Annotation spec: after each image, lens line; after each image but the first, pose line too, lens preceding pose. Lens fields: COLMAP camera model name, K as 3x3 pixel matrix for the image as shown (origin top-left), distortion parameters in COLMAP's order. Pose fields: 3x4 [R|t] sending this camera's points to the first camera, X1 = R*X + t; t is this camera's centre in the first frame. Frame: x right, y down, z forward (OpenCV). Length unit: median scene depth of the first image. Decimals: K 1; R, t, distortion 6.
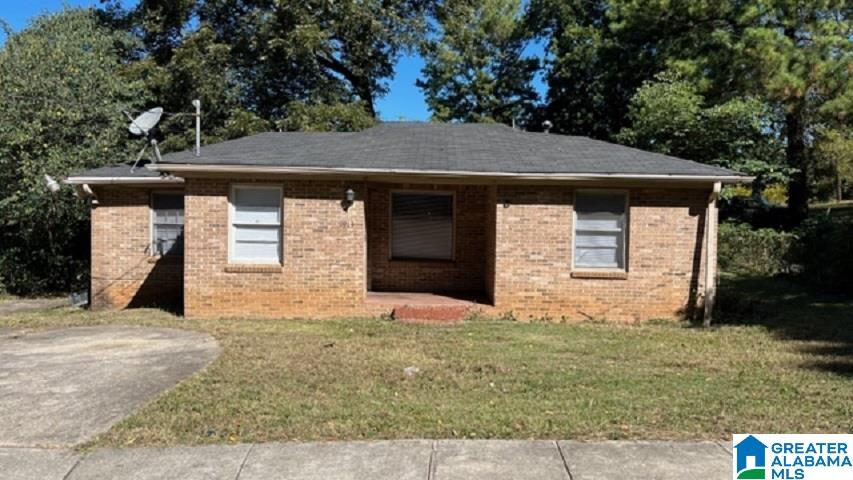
lens RADIAL K [[647.6, 0, 425.8], [0, 647.6, 239.0], [0, 0, 1]] dist [0.045883, -0.070151]
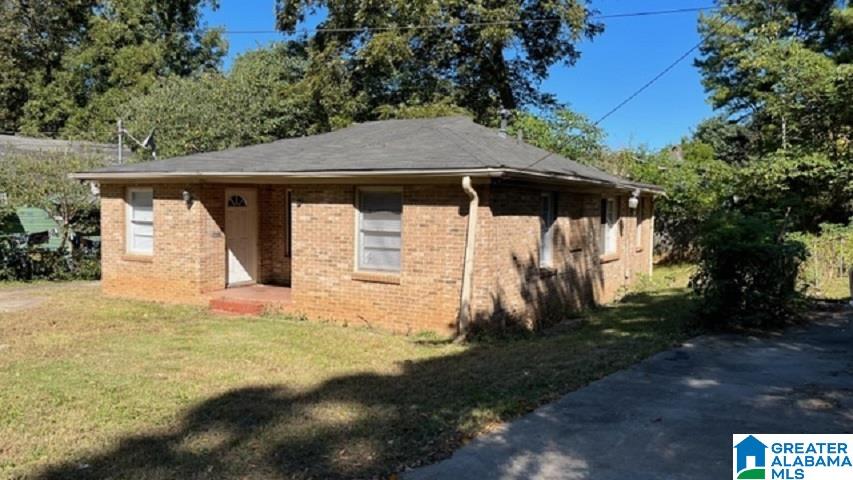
lens RADIAL K [[647.6, 0, 426.3], [0, 647.6, 237.9], [0, 0, 1]] dist [0.045883, -0.070151]
pose [[0.868474, 0.020145, -0.495326, 0.790438], [-0.016981, 0.999797, 0.010889, -0.014220], [0.495445, -0.001046, 0.868639, 0.224625]]
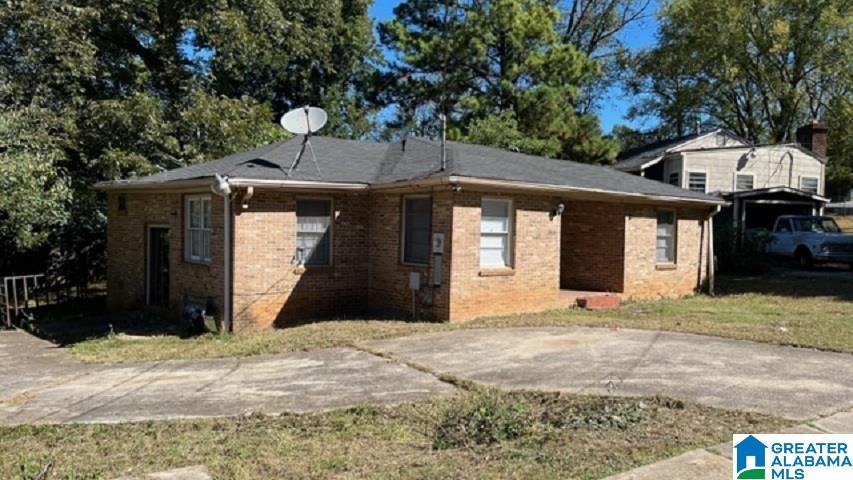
lens RADIAL K [[647.6, 0, 425.6], [0, 647.6, 240.6], [0, 0, 1]] dist [0.045883, -0.070151]
pose [[0.773200, -0.013287, 0.634023, -1.064254], [0.011137, 0.999911, 0.007372, -0.019026], [-0.634064, 0.001361, 0.773279, 0.219347]]
